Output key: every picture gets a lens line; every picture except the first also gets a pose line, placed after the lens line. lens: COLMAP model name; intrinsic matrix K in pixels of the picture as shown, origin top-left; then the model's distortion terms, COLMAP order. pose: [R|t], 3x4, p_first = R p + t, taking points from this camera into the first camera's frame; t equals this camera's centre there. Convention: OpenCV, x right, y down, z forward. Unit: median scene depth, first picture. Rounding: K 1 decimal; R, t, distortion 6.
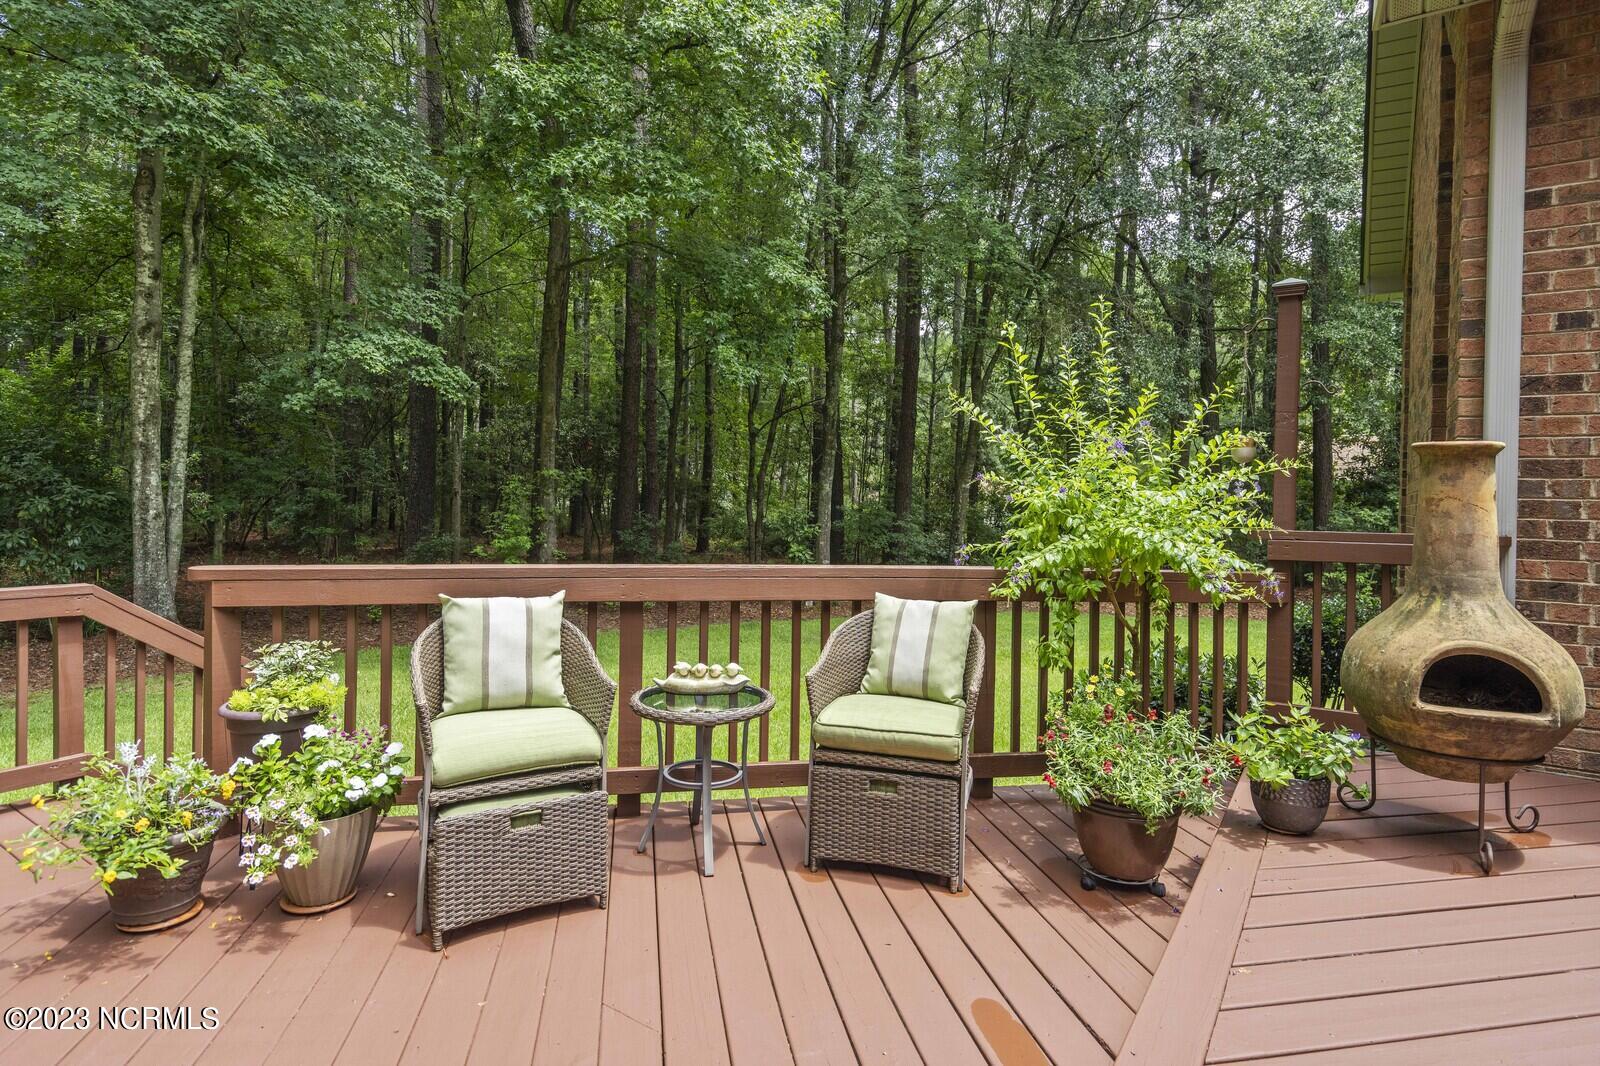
lens RADIAL K [[921.0, 0, 801.5], [0, 921.0, 525.6], [0, 0, 1]] dist [0.006809, -0.000590]
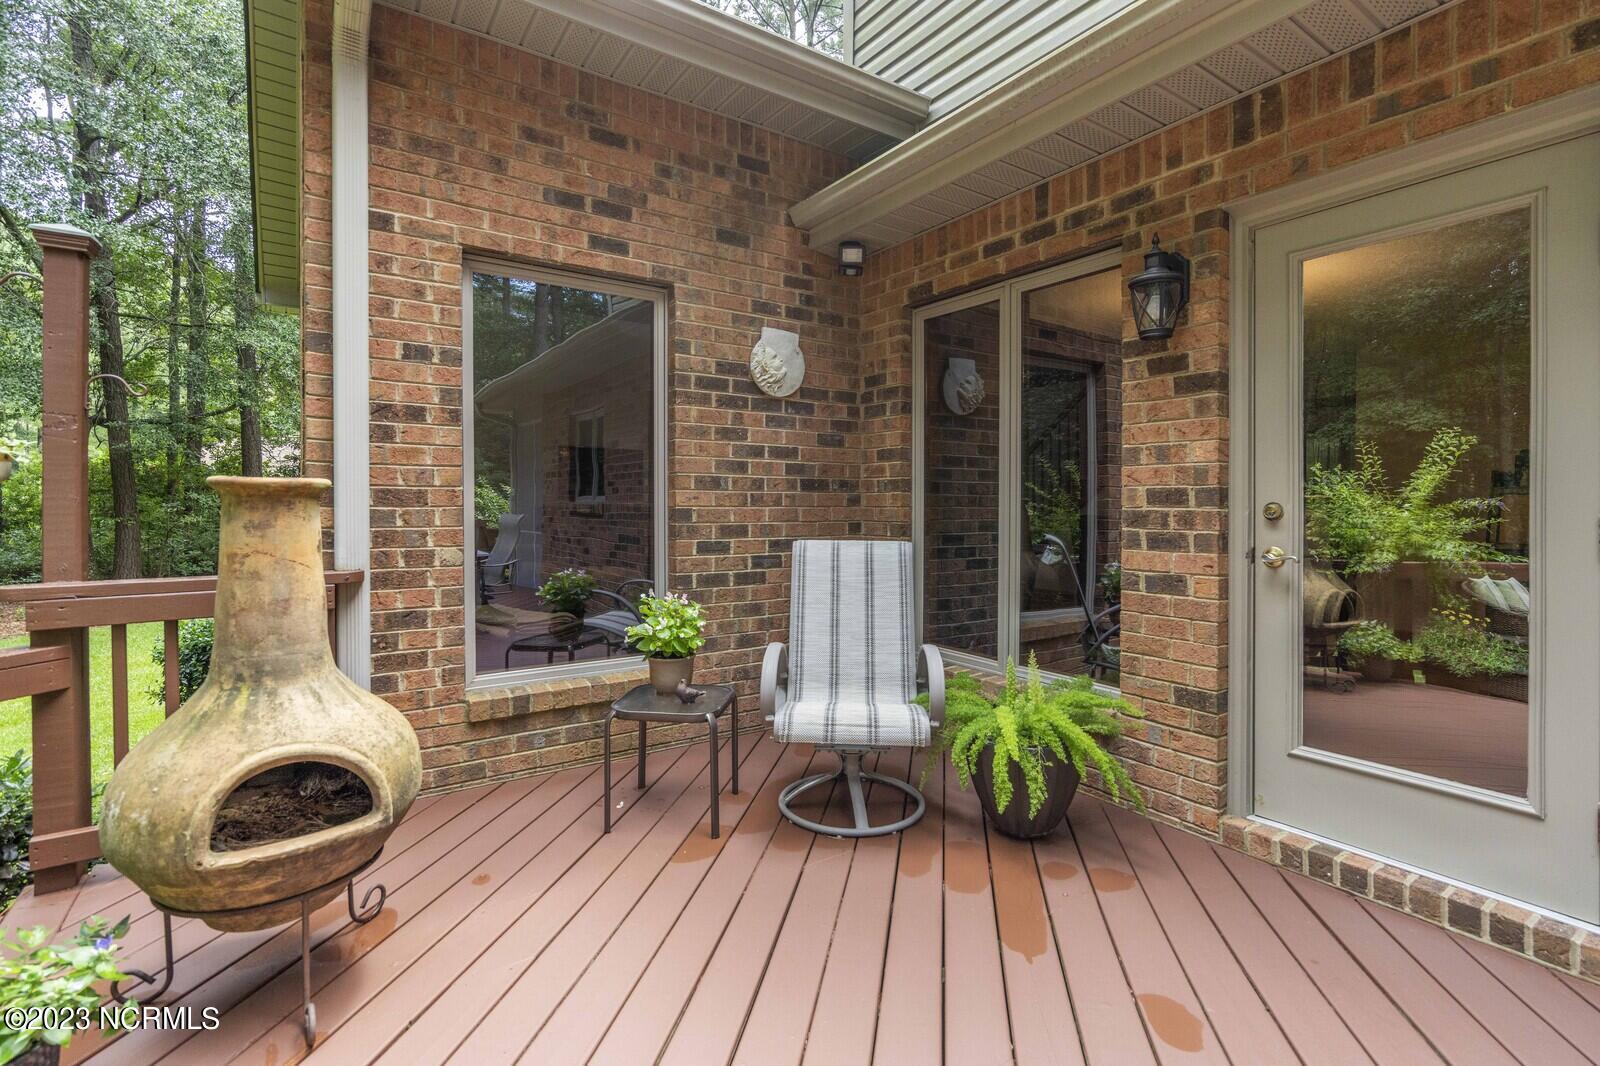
lens RADIAL K [[736.2, 0, 799.5], [0, 736.2, 506.8], [0, 0, 1]] dist [-0.006241, 0.003219]
pose [[0.423847, -0.016112, 0.905591, 0.278050], [0.017984, 0.999794, 0.009371, -0.051864], [-0.905555, 0.012315, 0.424049, 0.278632]]
